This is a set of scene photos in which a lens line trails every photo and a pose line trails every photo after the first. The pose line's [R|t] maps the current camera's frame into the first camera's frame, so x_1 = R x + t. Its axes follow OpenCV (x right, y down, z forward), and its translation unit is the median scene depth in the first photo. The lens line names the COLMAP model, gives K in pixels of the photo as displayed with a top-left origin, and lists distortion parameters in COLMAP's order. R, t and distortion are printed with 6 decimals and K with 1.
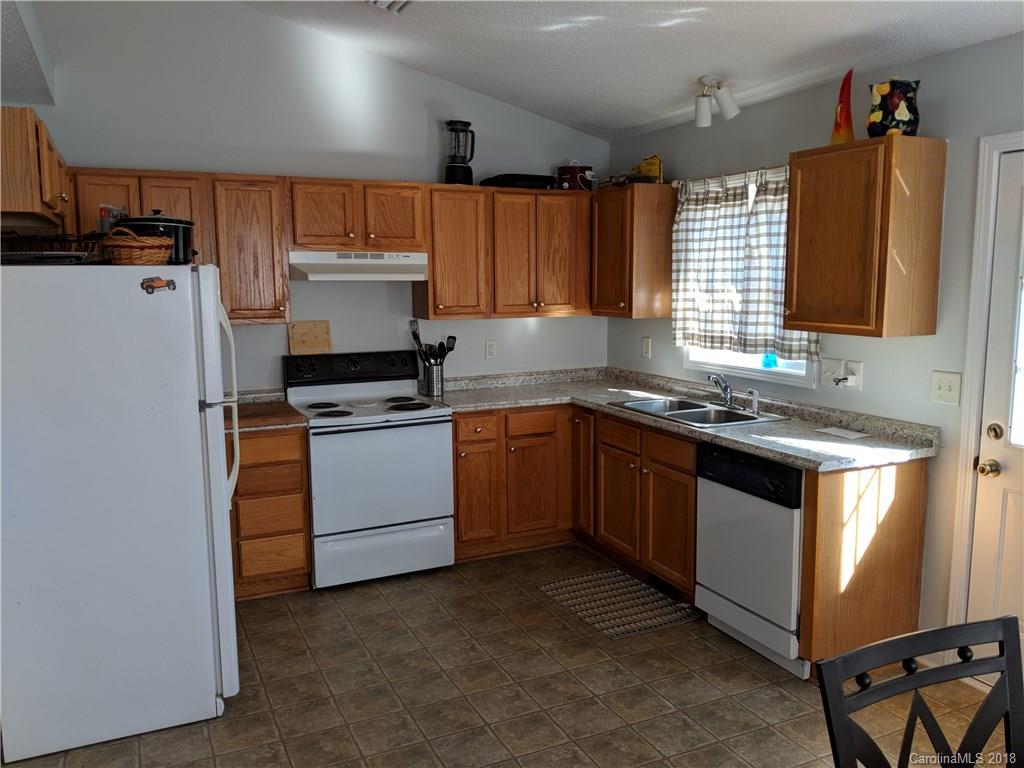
lens RADIAL K [[812.8, 0, 512.1], [0, 812.8, 382.3], [0, 0, 1]] dist [0.056761, -0.062645]
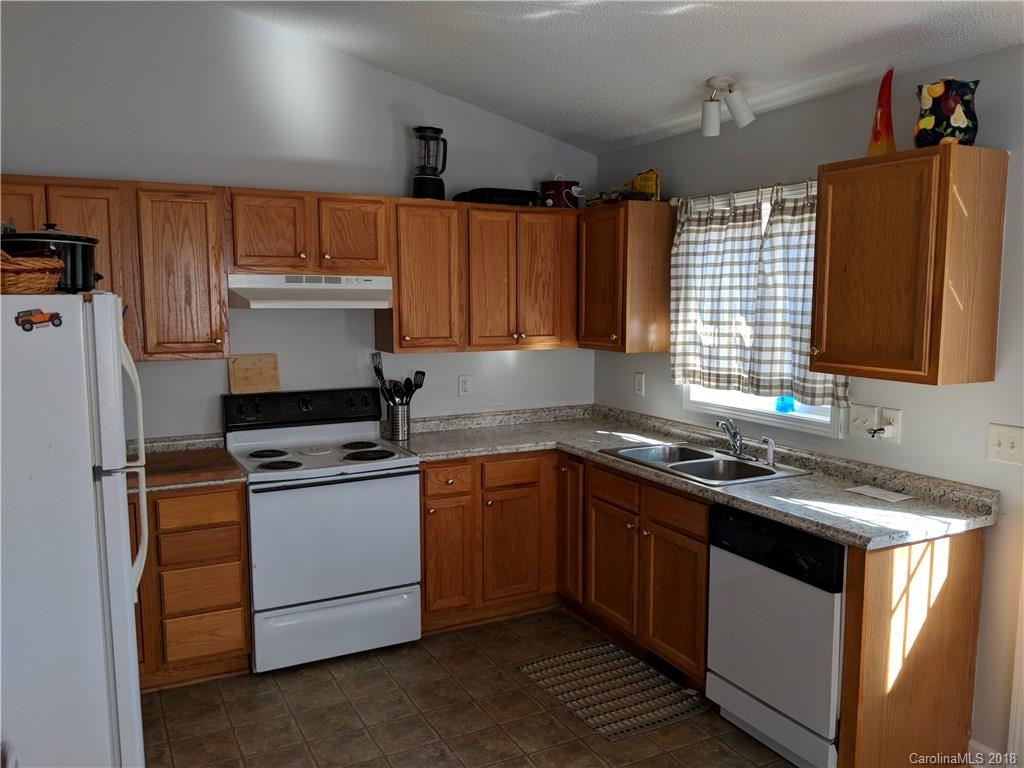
lens RADIAL K [[812.8, 0, 513.4], [0, 812.8, 383.6], [0, 0, 1]] dist [0.056761, -0.062645]
pose [[0.999253, 0.003201, 0.038524, -0.008532], [-0.002359, 0.999758, -0.021892, -0.028752], [-0.038585, 0.021785, 0.999018, 0.140408]]
